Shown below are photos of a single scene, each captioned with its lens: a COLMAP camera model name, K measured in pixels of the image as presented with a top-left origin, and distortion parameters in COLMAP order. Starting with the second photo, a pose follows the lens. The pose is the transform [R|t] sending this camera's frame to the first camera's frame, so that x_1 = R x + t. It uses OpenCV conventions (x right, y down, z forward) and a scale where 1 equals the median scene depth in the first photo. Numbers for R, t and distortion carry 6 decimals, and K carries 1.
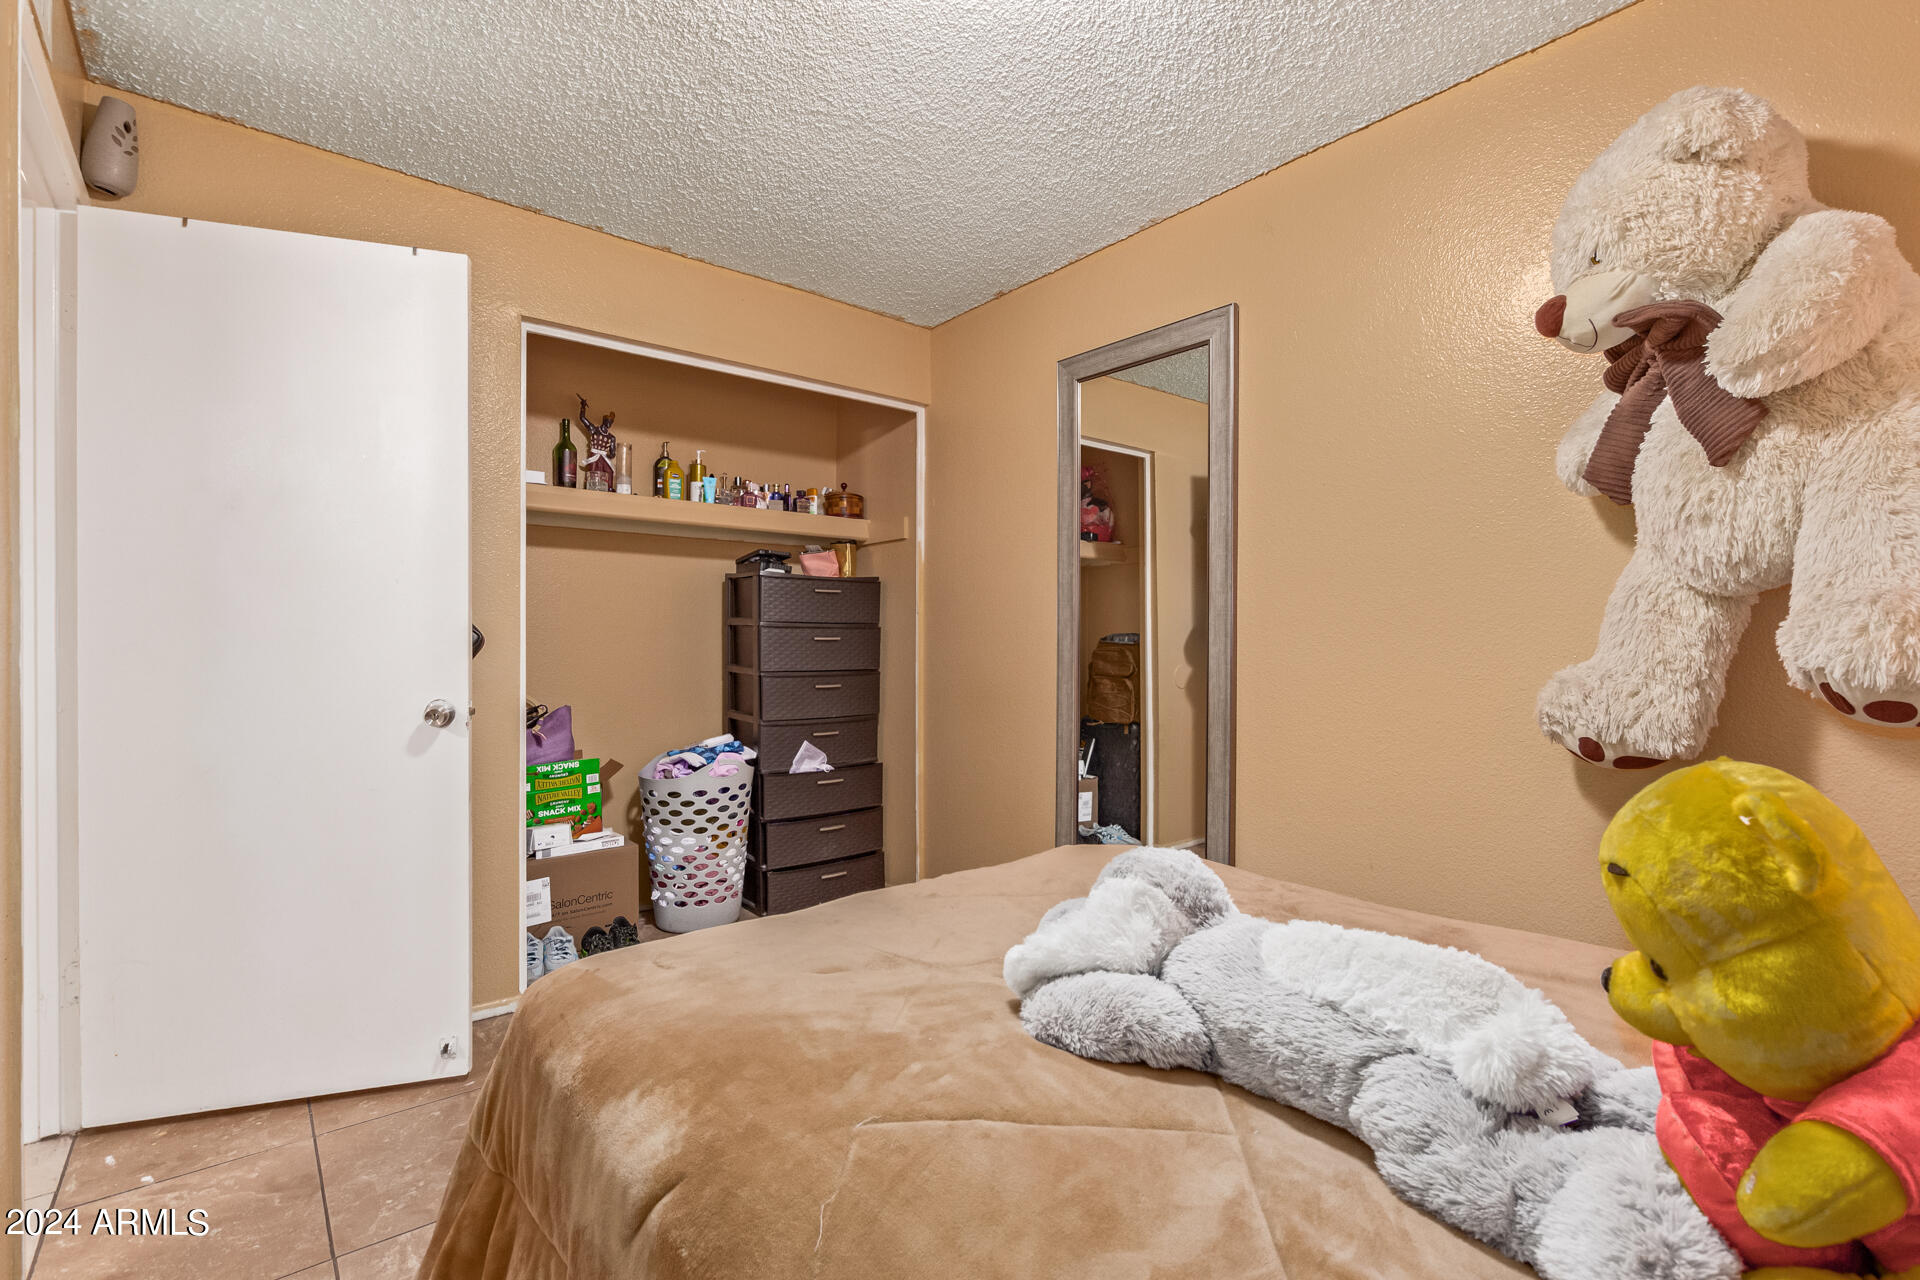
lens RADIAL K [[884.6, 0, 962.5], [0, 884.6, 643.5], [0, 0, 1]] dist [0.003347, 0.000182]
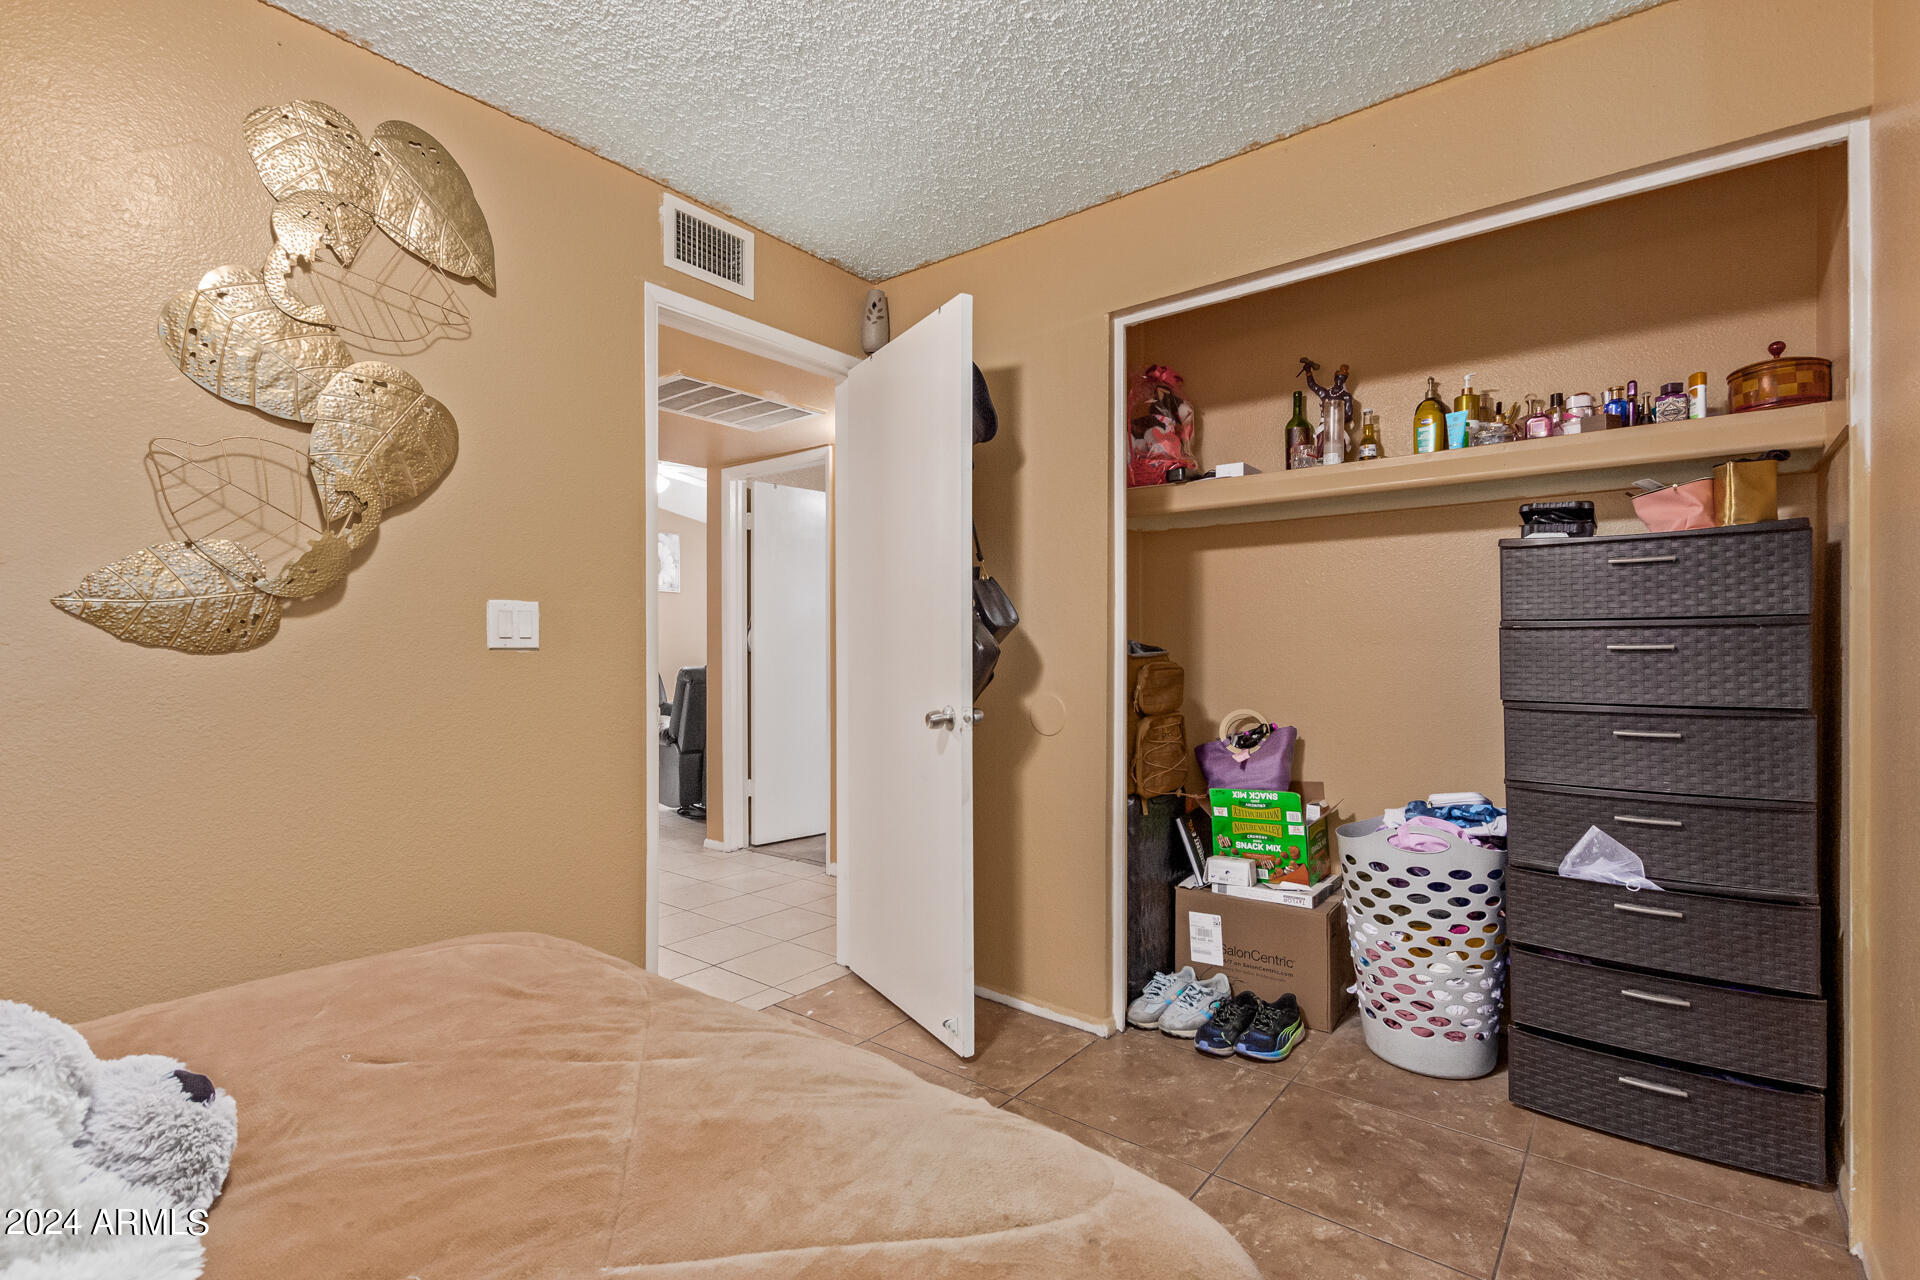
lens RADIAL K [[884.6, 0, 966.0], [0, 884.6, 644.0], [0, 0, 1]] dist [0.003347, 0.000182]
pose [[0.201805, -0.003448, -0.979420, 0.314470], [0.001777, 0.999993, -0.003154, -0.007018], [0.979424, -0.001104, 0.201810, 0.504247]]
